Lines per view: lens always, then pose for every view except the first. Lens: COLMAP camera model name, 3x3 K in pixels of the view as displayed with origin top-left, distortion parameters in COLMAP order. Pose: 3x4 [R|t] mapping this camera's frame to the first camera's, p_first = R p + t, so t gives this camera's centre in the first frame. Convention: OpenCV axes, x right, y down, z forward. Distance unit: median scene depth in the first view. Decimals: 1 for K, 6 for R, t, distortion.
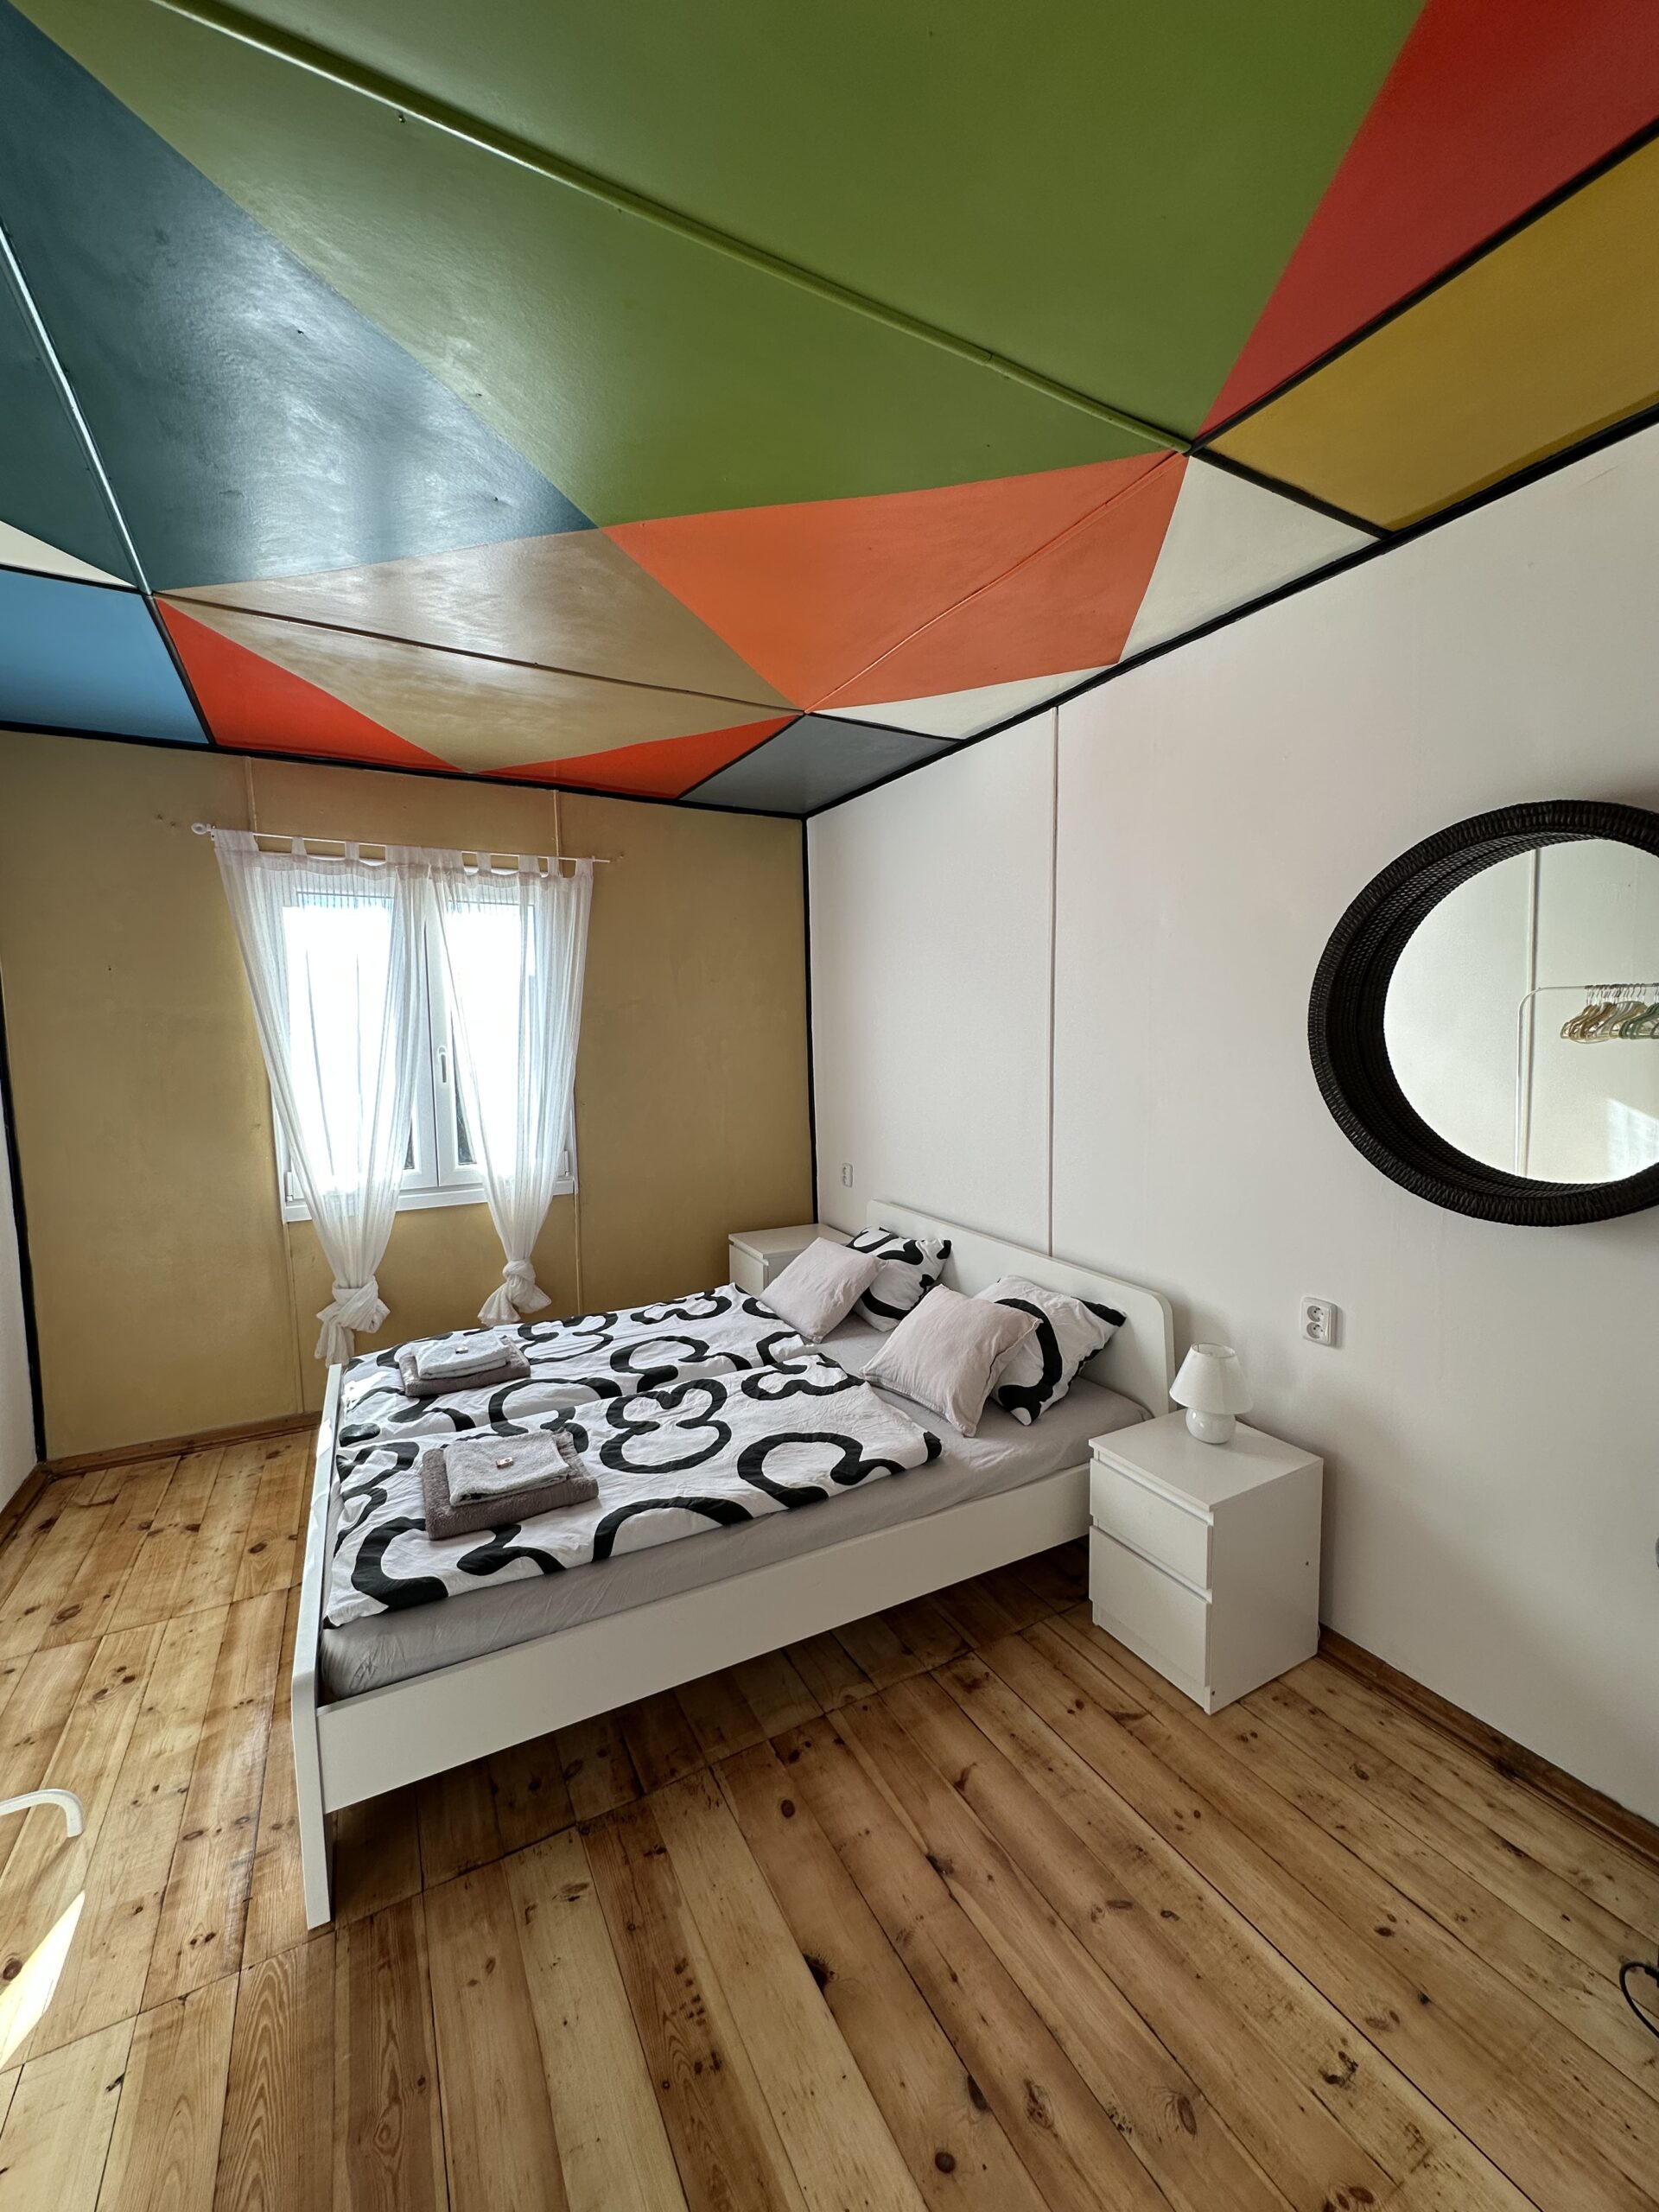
lens RADIAL K [[885.6, 0, 834.3], [0, 885.6, 1101.5], [0, 0, 1]] dist [-0.003162, 0.000012]
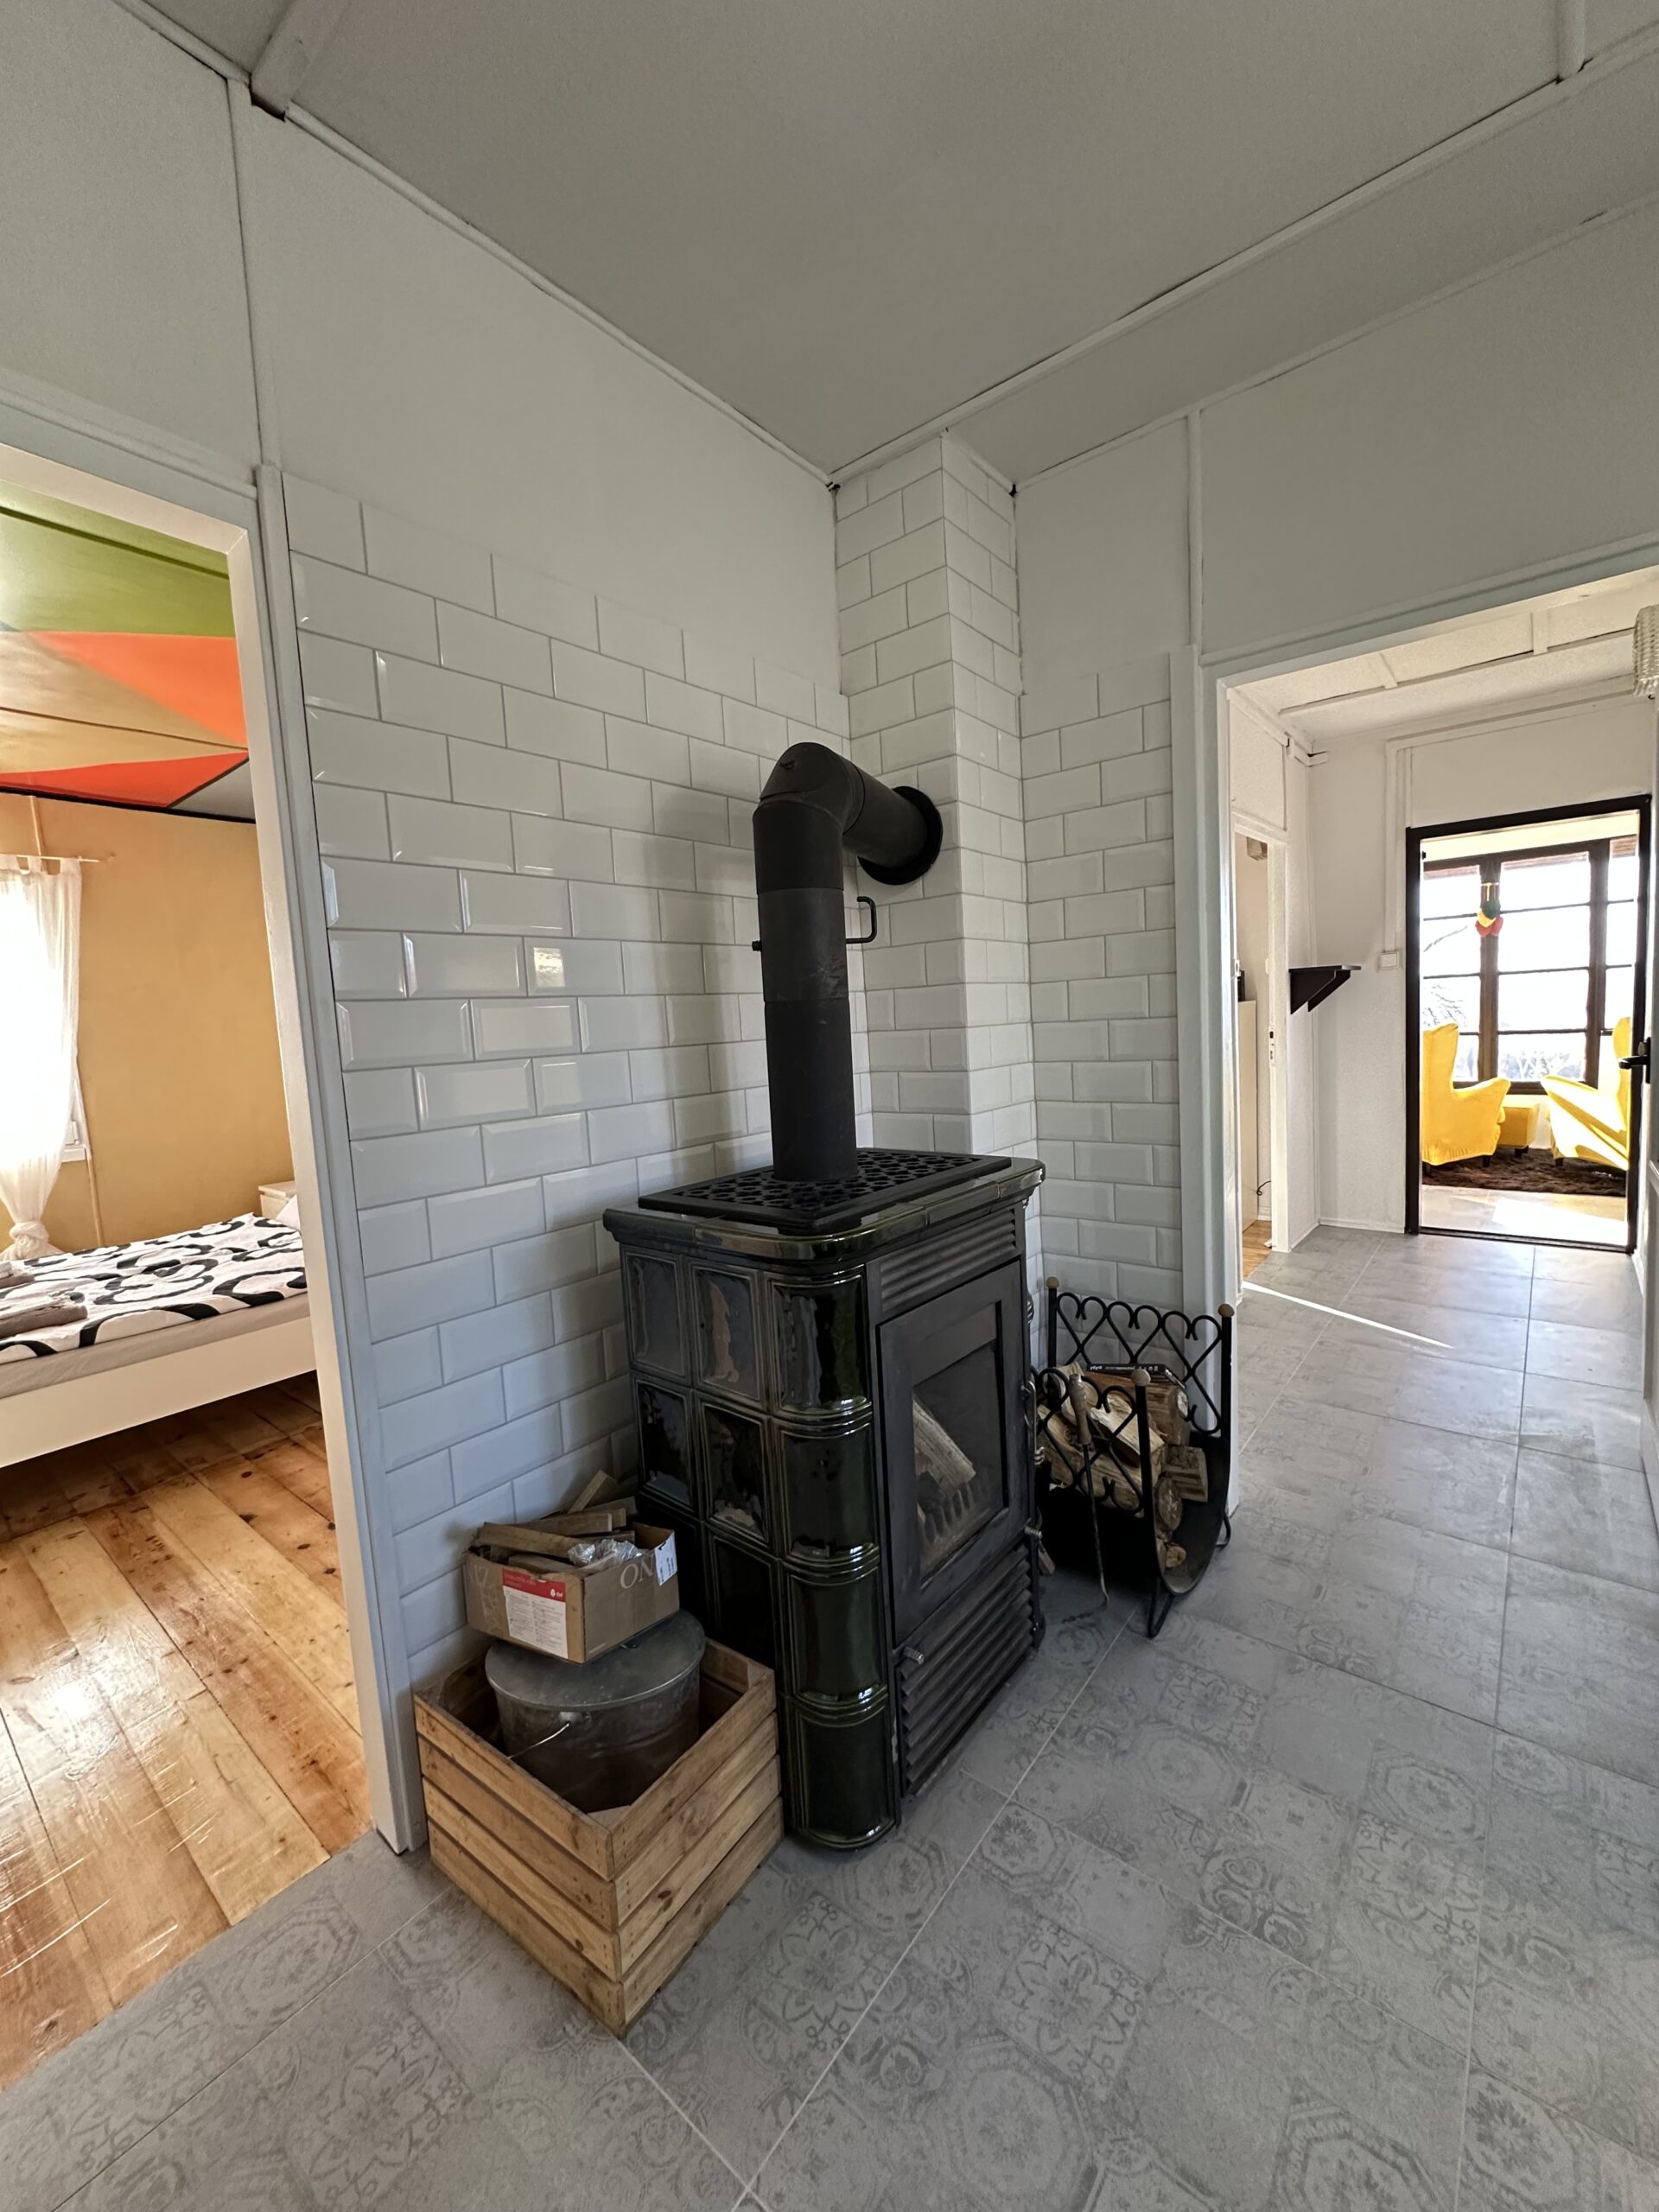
lens RADIAL K [[881.0, 0, 829.0], [0, 881.0, 1095.7], [0, 0, 1]] dist [-0.003103, 0.000292]
pose [[0.926367, -0.078427, 0.368365, 0.276977], [0.082443, 0.996584, 0.004849, 0.157778], [-0.367487, 0.025877, 0.929669, -0.605826]]
